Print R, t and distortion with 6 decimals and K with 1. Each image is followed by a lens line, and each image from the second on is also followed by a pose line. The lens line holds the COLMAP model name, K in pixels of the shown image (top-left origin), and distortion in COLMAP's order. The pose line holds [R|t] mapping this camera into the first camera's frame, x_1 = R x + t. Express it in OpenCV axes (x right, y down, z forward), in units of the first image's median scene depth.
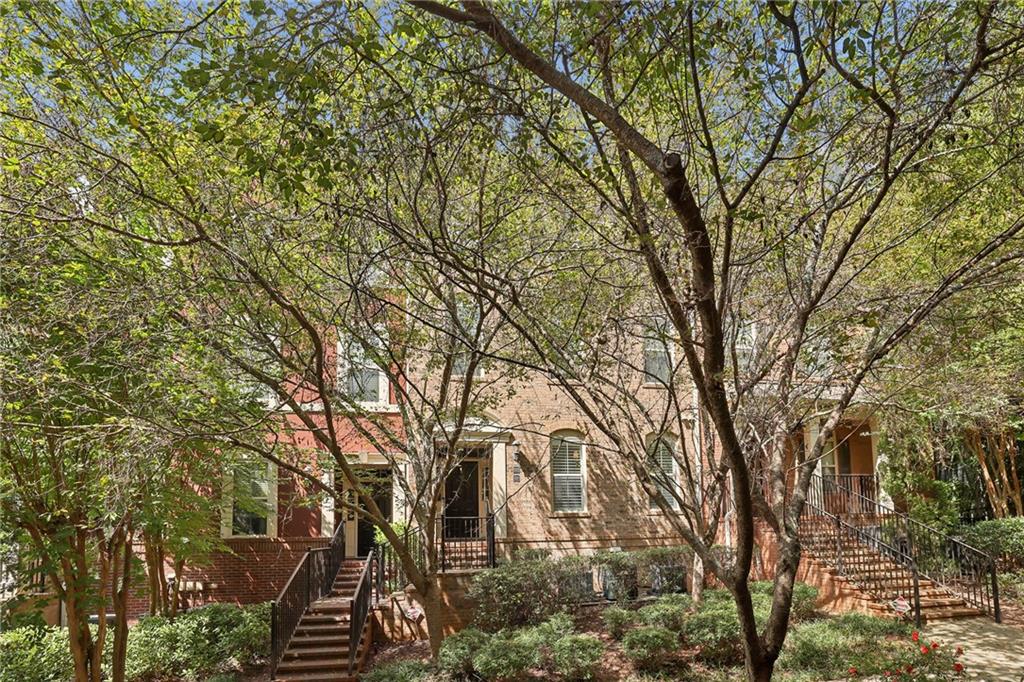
lens RADIAL K [[448.0, 0, 510.2], [0, 448.0, 324.2], [0, 0, 1]] dist [-0.022481, -0.000074]
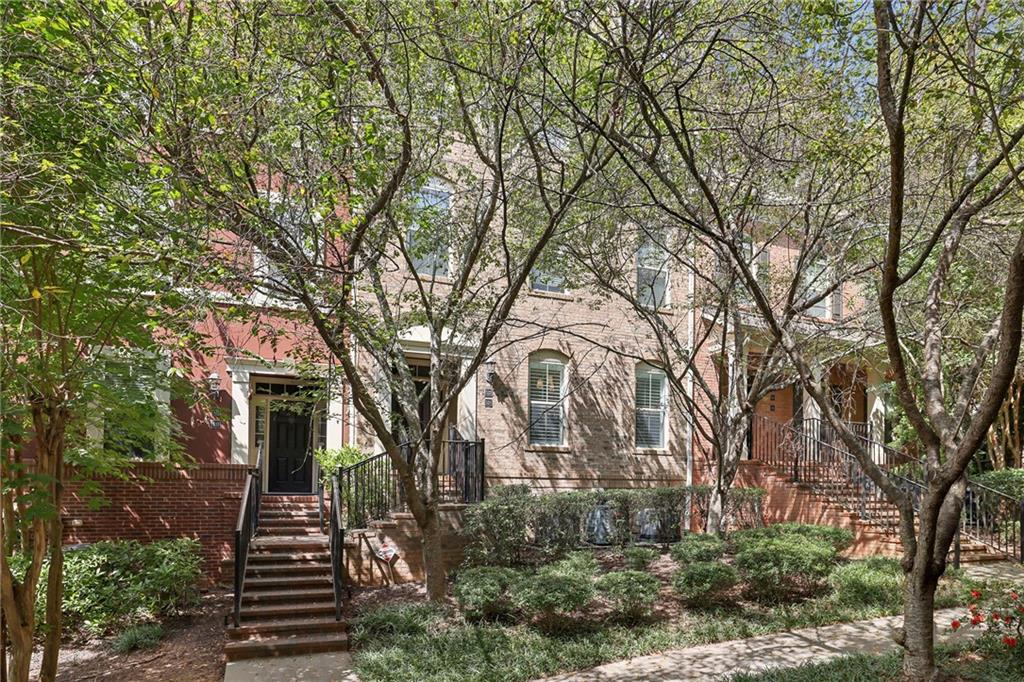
lens RADIAL K [[553.5, 0, 510.9], [0, 553.5, 281.4], [0, 0, 1]] dist [-0.002480, -0.010312]
pose [[0.980932, 0.093590, 0.170335, -0.148881], [-0.107870, 0.991211, 0.076586, 0.046297], [-0.161671, -0.093500, 0.982405, 0.019671]]
